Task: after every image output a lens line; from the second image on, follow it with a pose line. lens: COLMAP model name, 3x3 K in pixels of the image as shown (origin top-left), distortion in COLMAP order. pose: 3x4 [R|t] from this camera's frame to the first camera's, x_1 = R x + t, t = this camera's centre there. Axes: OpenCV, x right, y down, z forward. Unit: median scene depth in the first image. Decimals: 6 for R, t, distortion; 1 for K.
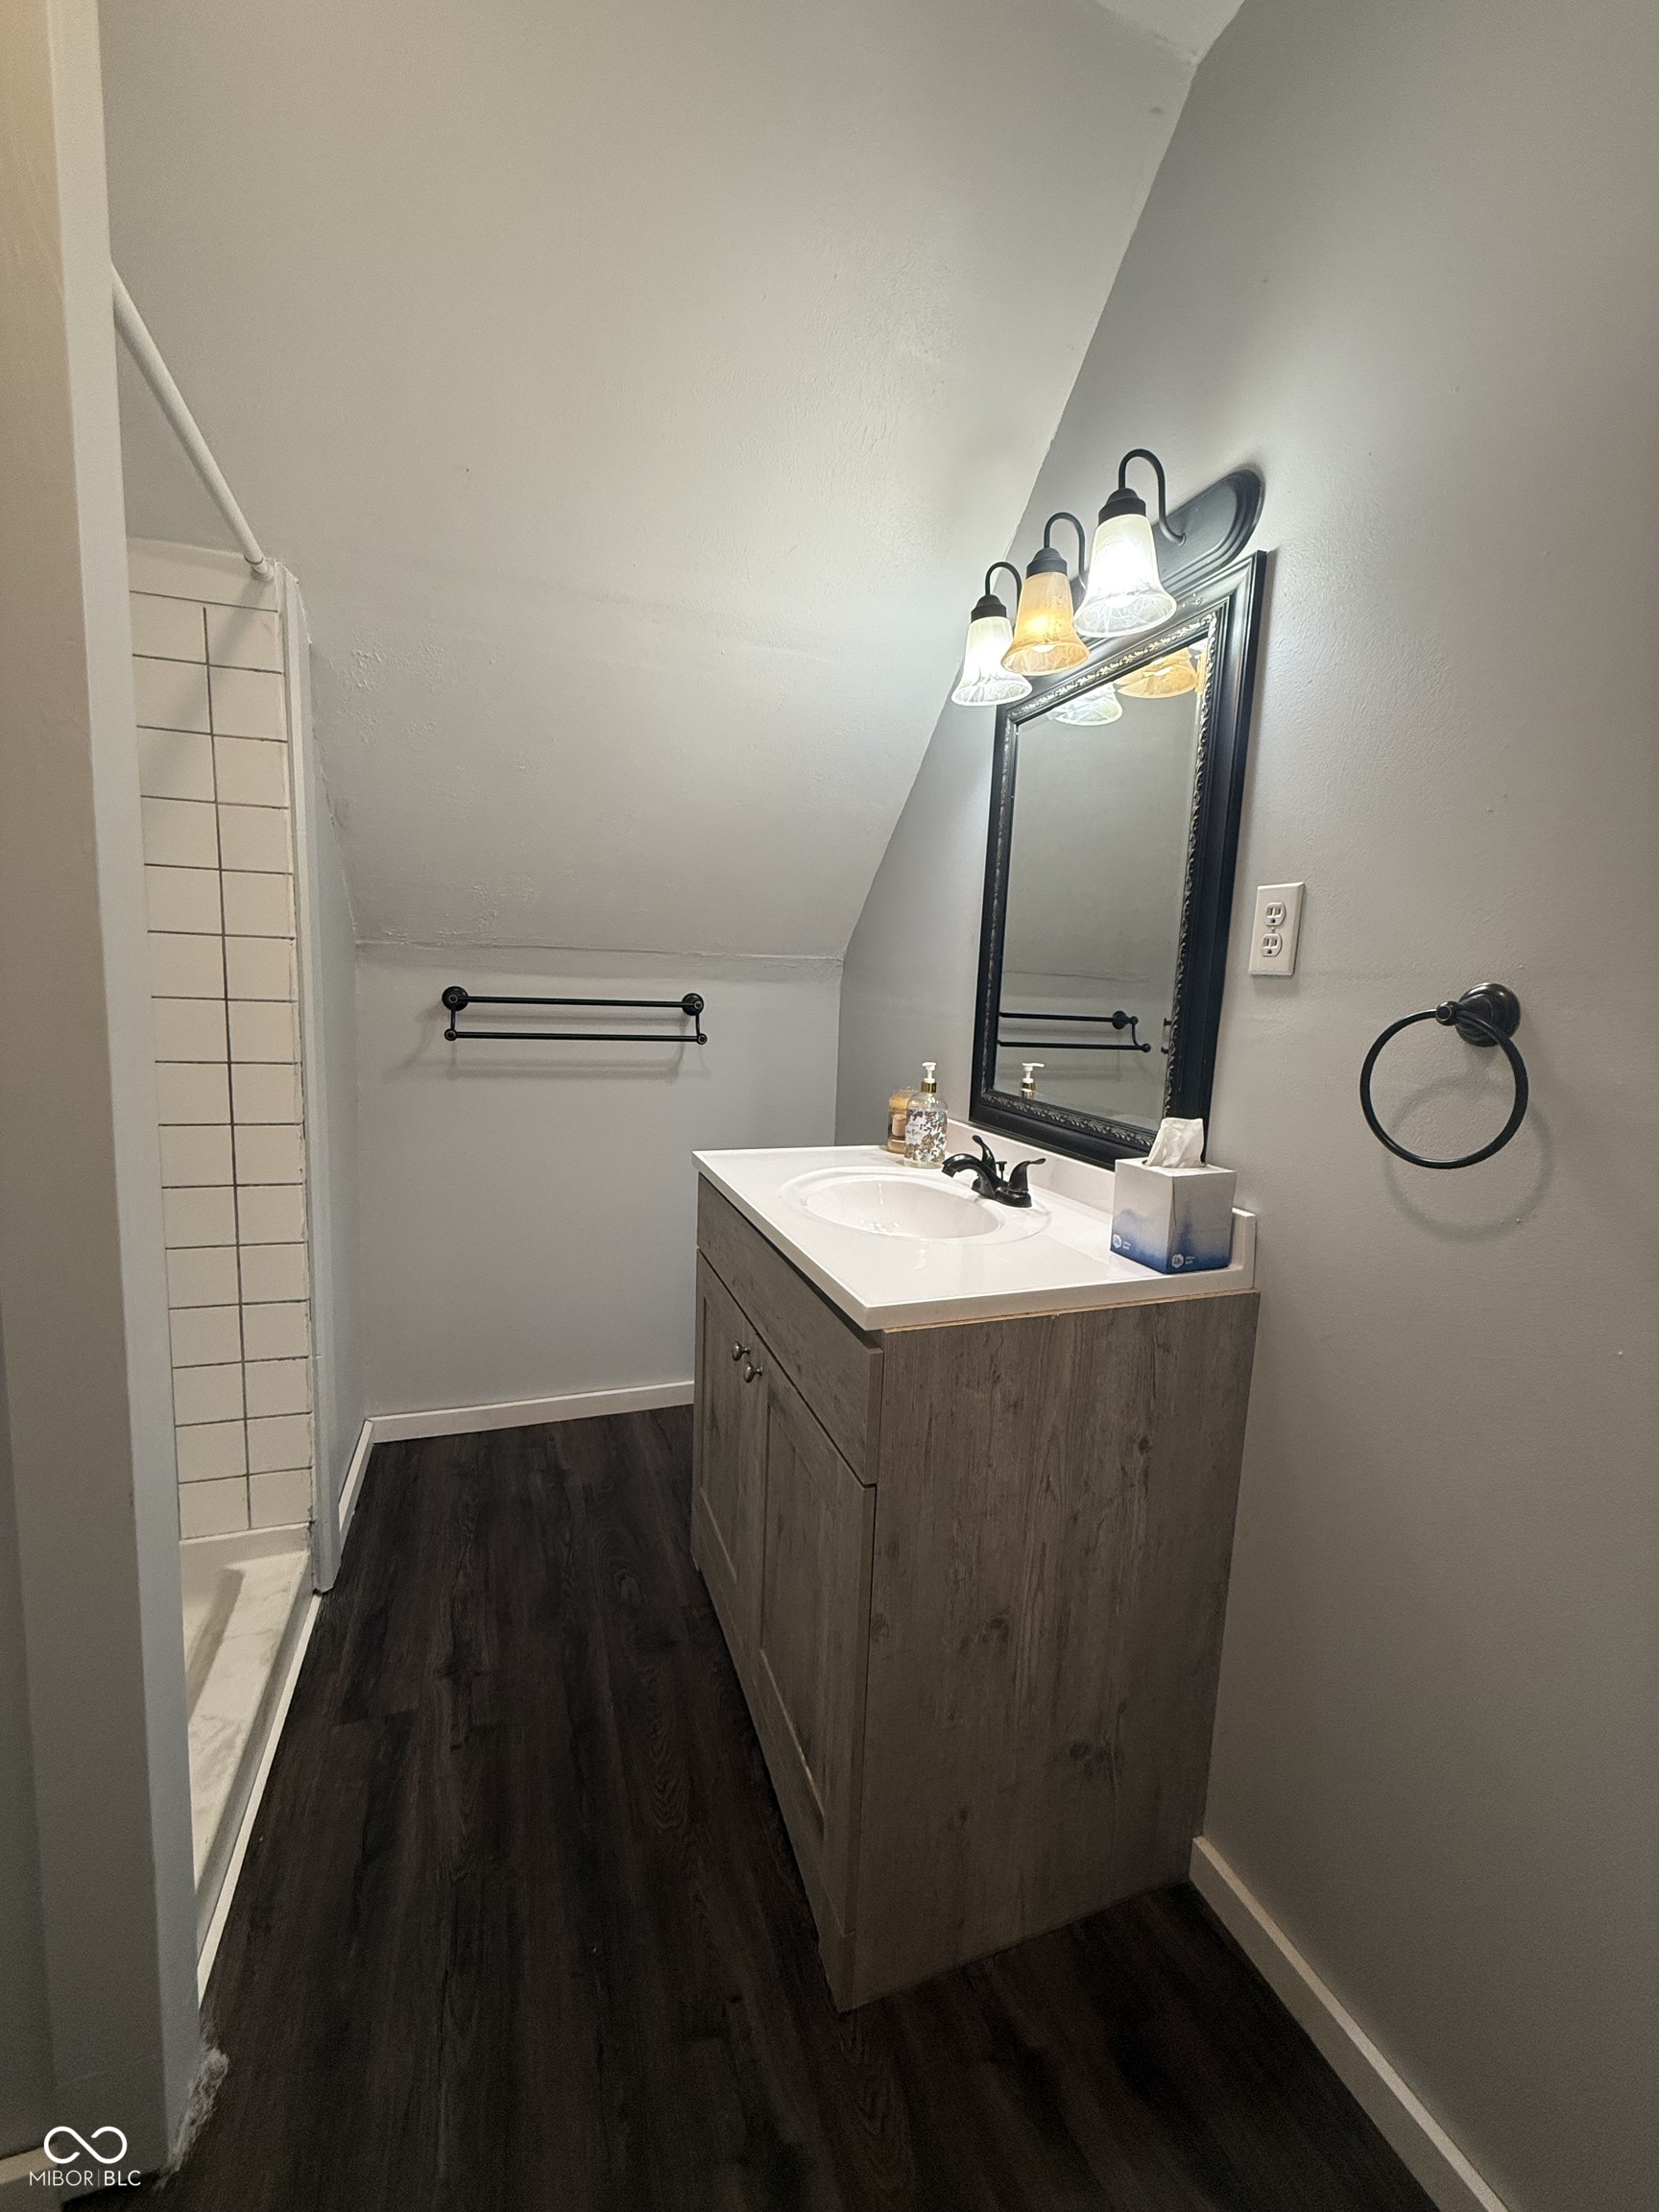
lens RADIAL K [[876.9, 0, 826.2], [0, 876.9, 1104.0], [0, 0, 1]] dist [0.000953, -0.000136]
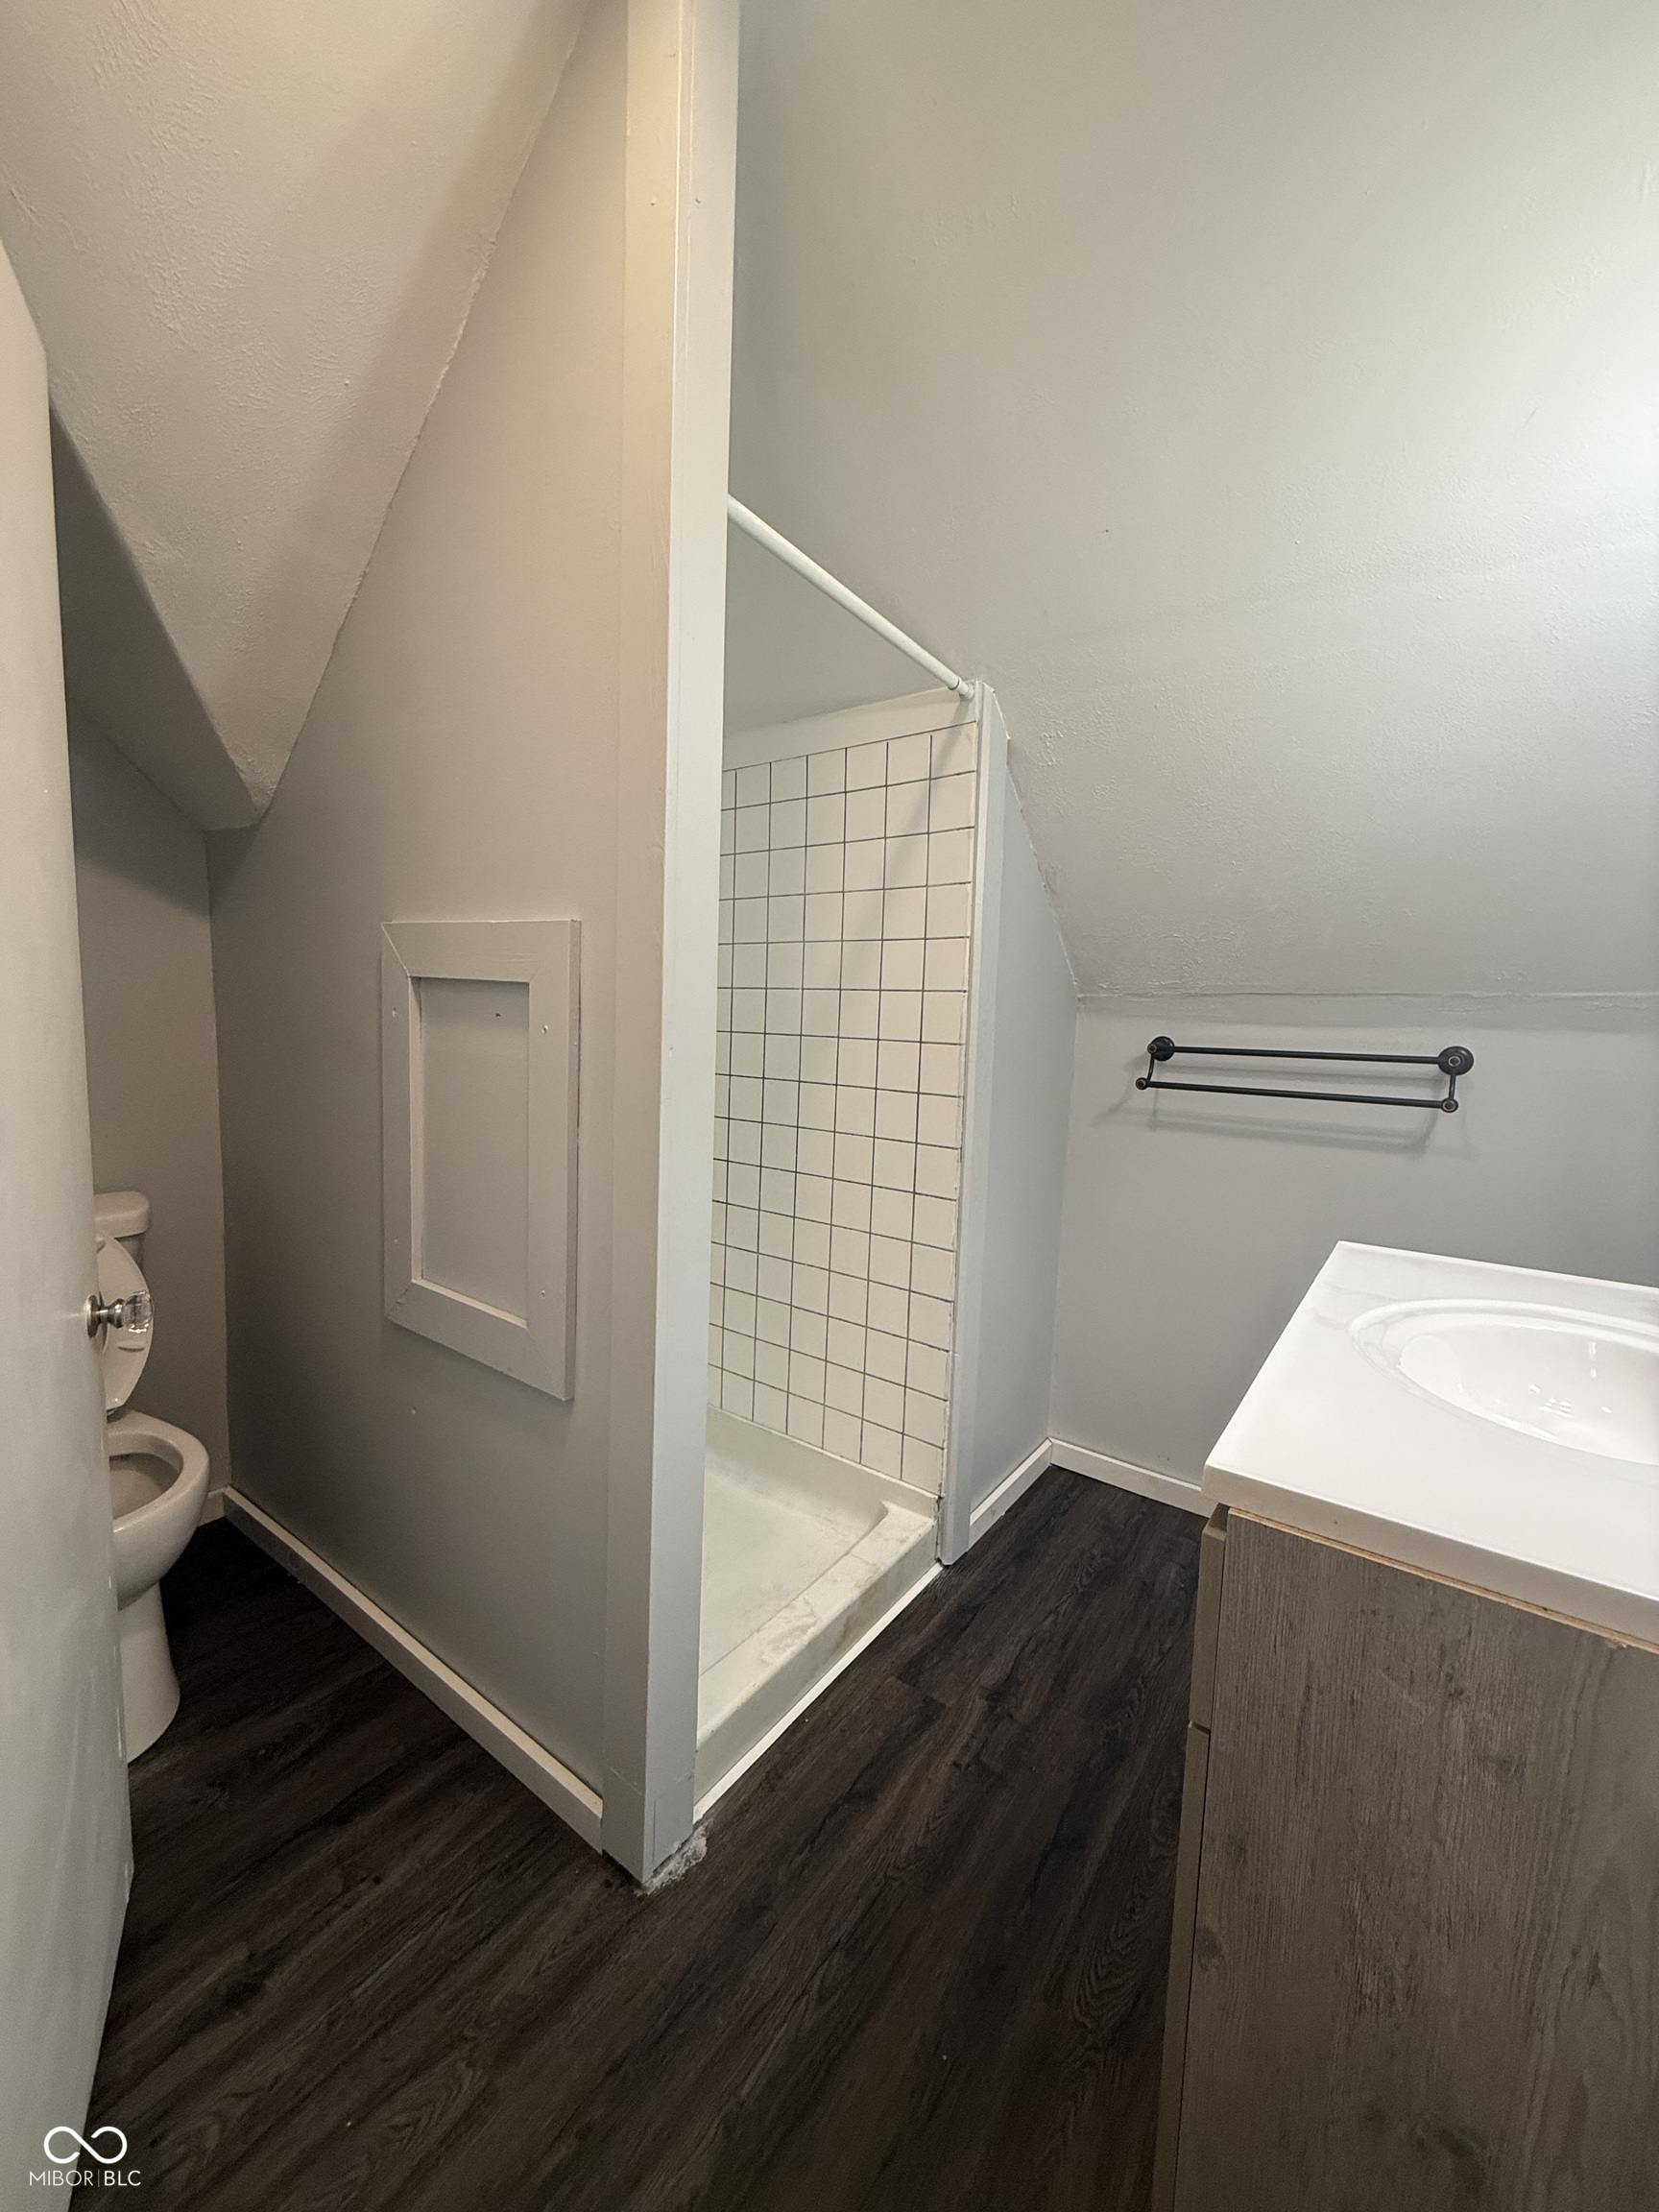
lens RADIAL K [[876.9, 0, 836.0], [0, 876.9, 1102.2], [0, 0, 1]] dist [0.000953, -0.000136]
pose [[0.567618, 0.061790, -0.820970, 0.275874], [-0.121305, 0.992573, -0.009165, -0.008990], [0.814306, 0.104790, 0.570898, 0.206462]]
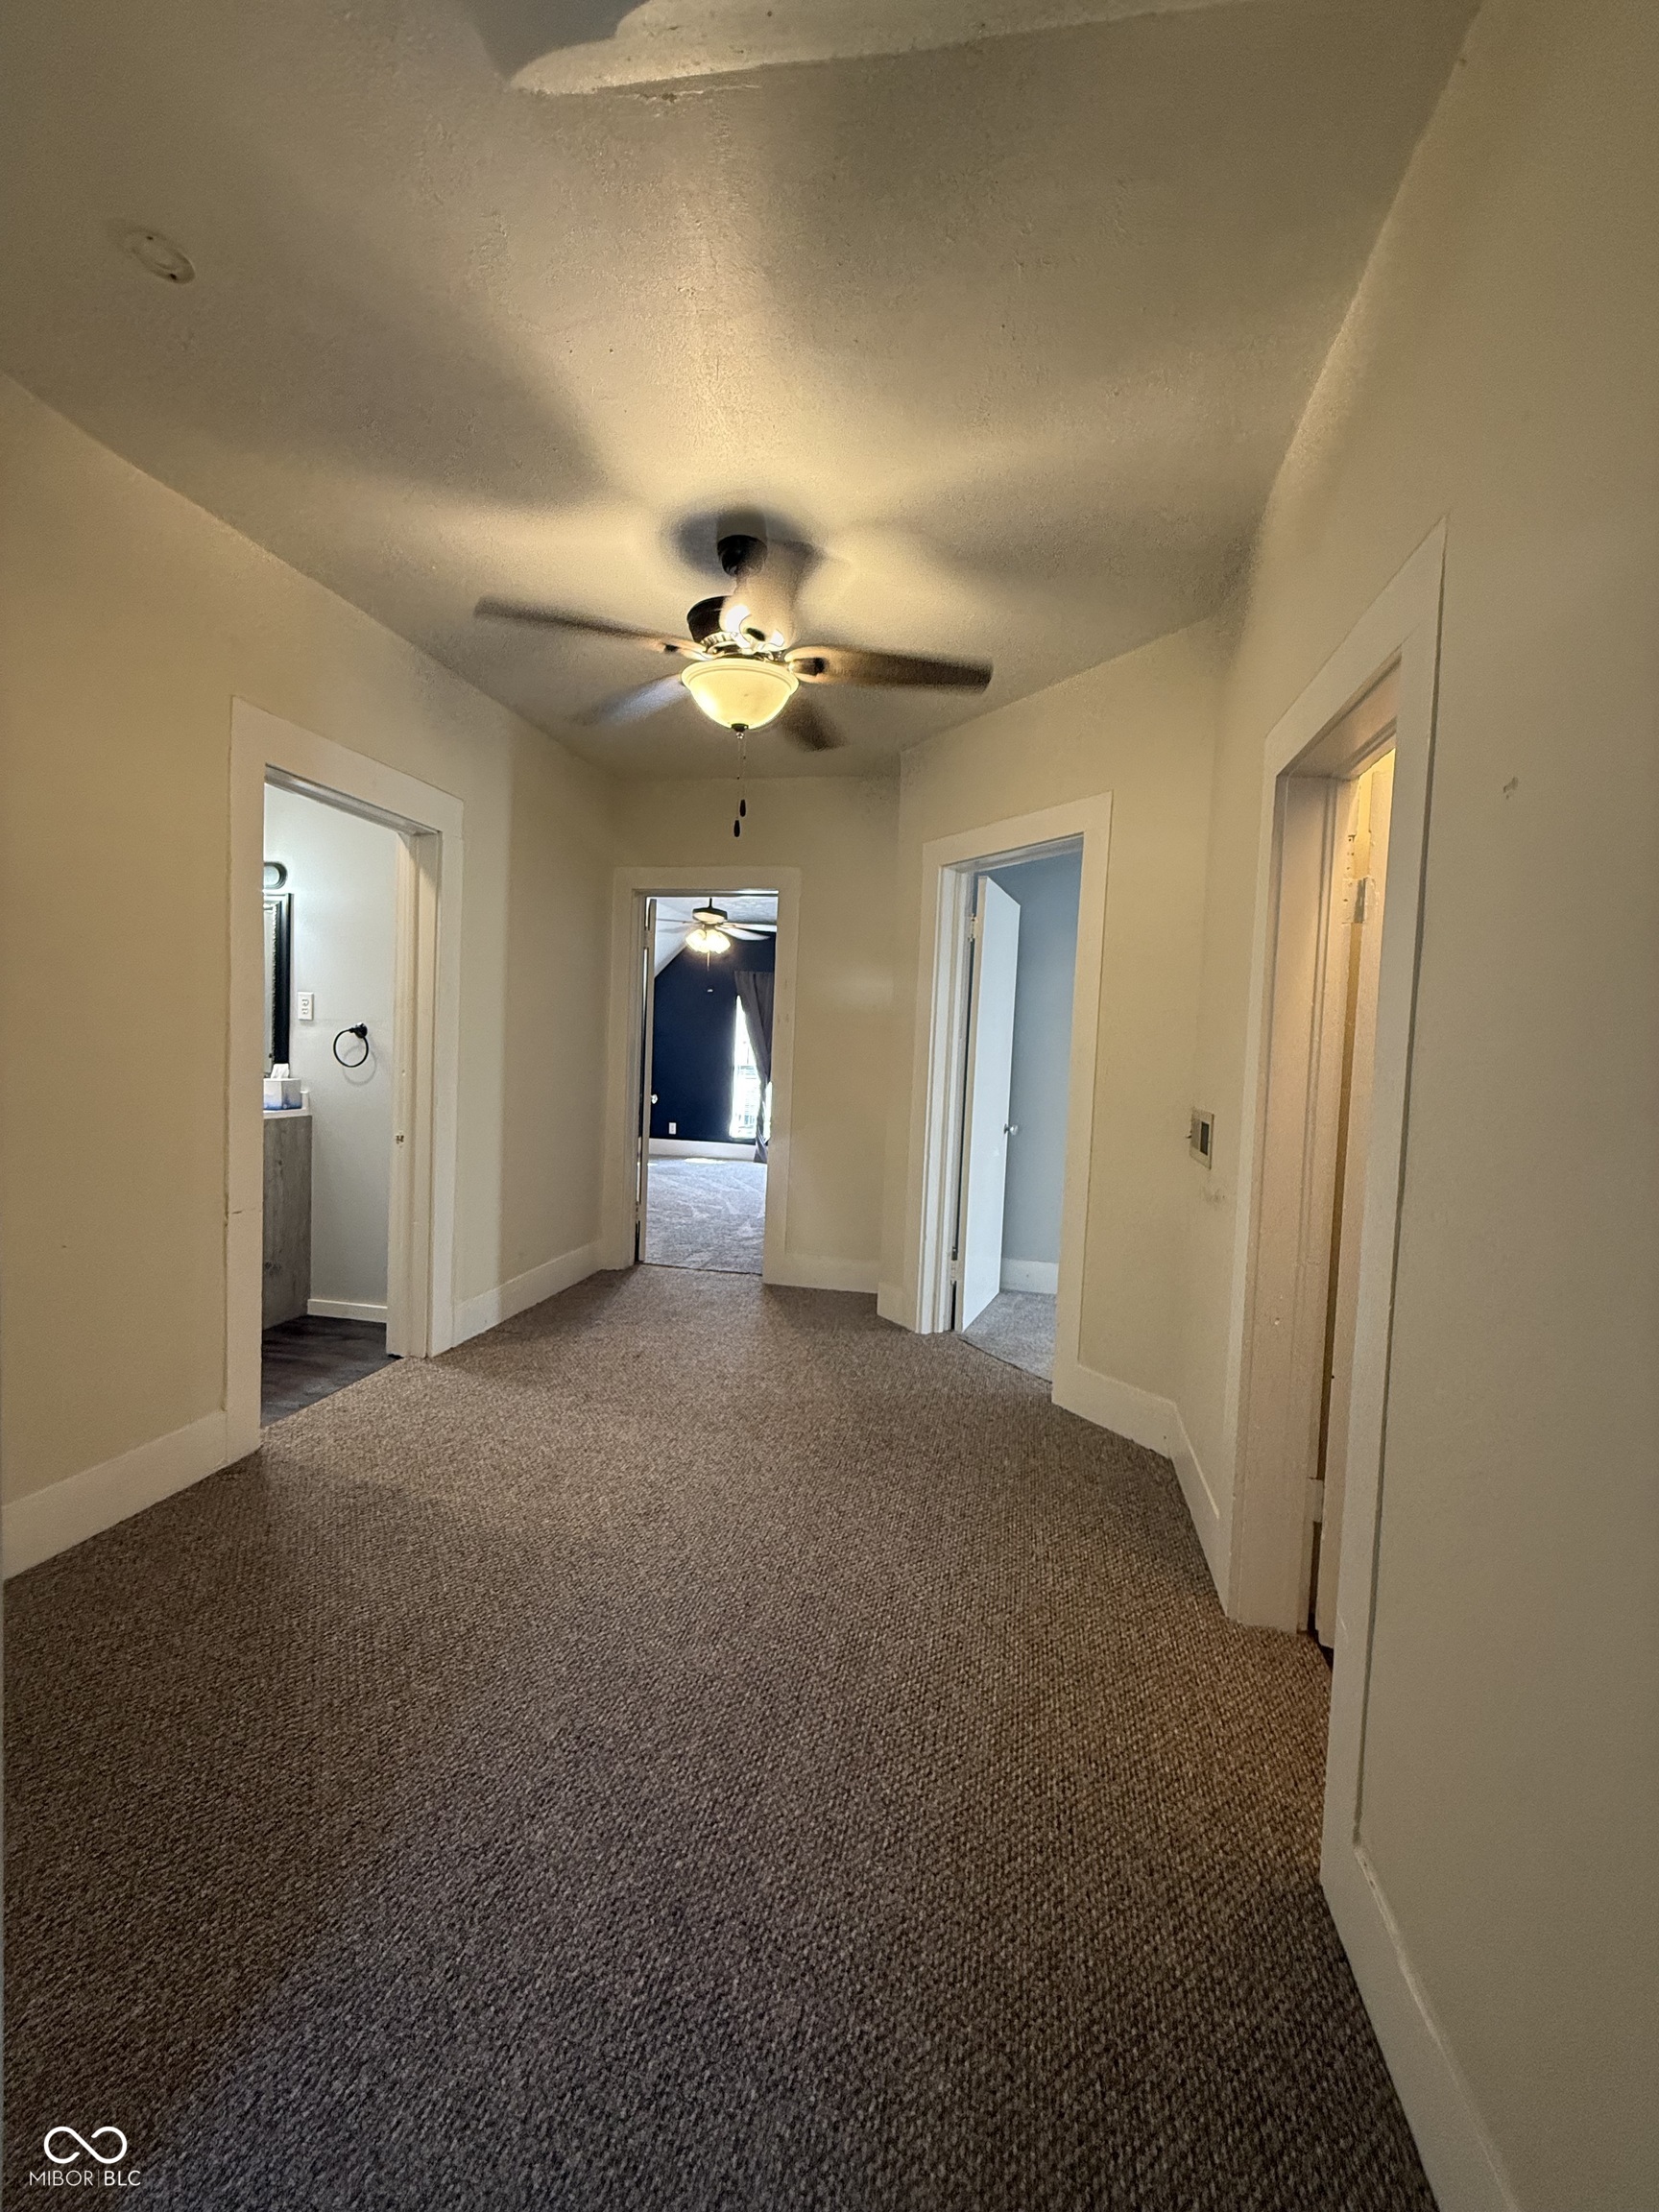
lens RADIAL K [[876.9, 0, 819.0], [0, 876.9, 1100.9], [0, 0, 1]] dist [0.000953, -0.000136]
pose [[0.548157, -0.061055, 0.834144, -0.908482], [0.097254, 0.995220, 0.008935, 0.238063], [-0.830702, 0.076226, 0.551475, -1.810130]]
